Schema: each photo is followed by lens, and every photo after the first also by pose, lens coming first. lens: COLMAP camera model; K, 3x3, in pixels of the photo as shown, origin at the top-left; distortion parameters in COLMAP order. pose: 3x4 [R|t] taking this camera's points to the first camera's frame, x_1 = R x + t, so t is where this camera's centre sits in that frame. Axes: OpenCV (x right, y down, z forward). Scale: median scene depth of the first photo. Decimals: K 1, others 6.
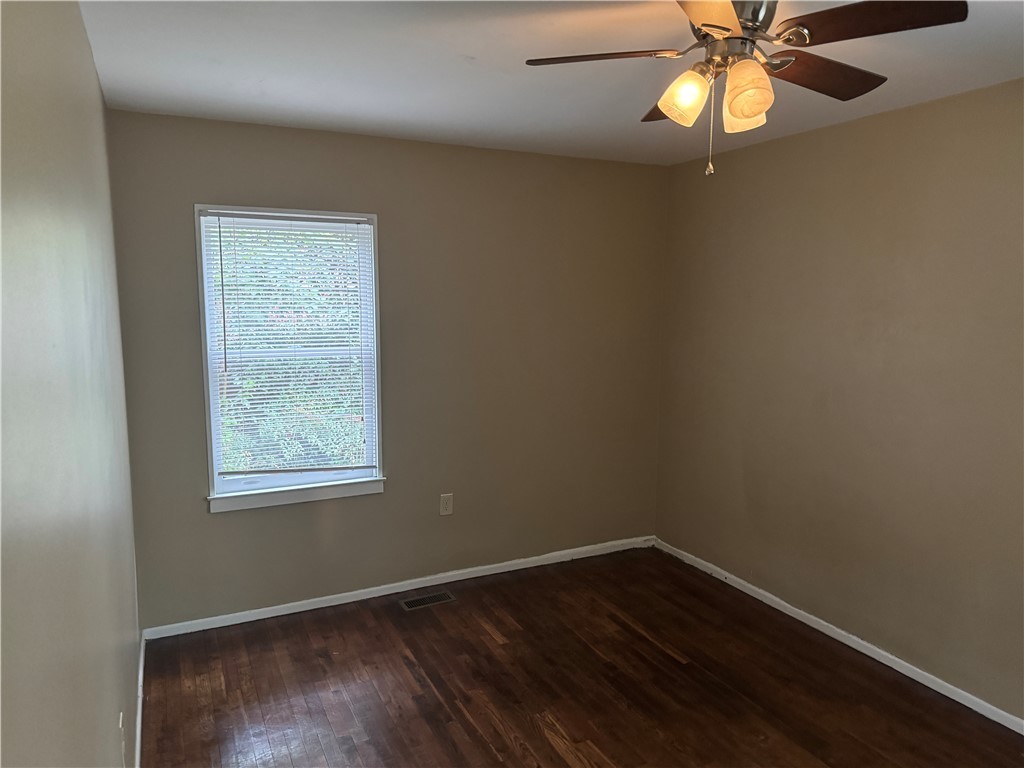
lens RADIAL K [[726.2, 0, 512.0], [0, 726.2, 384.0], [0, 0, 1]] dist [0.007630, -0.005733]
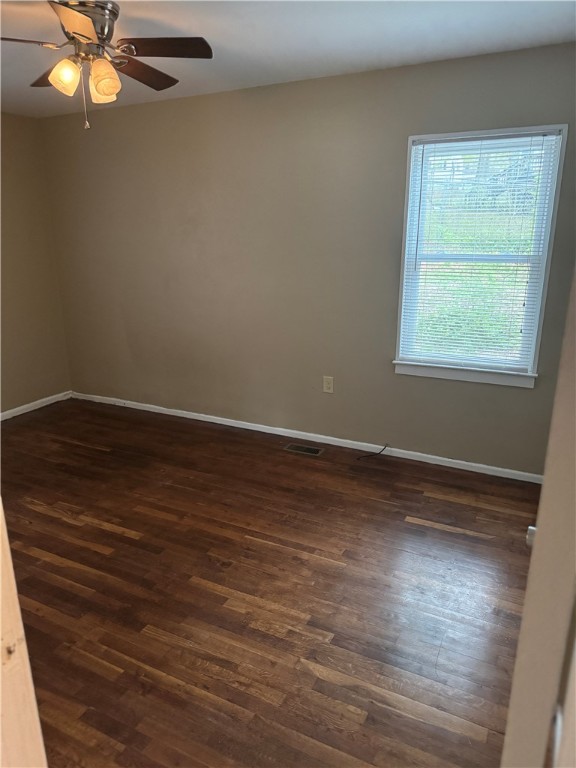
lens RADIAL K [[544.6, 0, 298.1], [0, 544.6, 382.6], [0, 0, 1]] dist [0.007630, -0.005733]
pose [[0.794311, -0.177181, 0.581100, -0.163549], [0.091083, 0.980446, 0.174441, 0.099934], [-0.600645, -0.085632, 0.794917, -0.307303]]
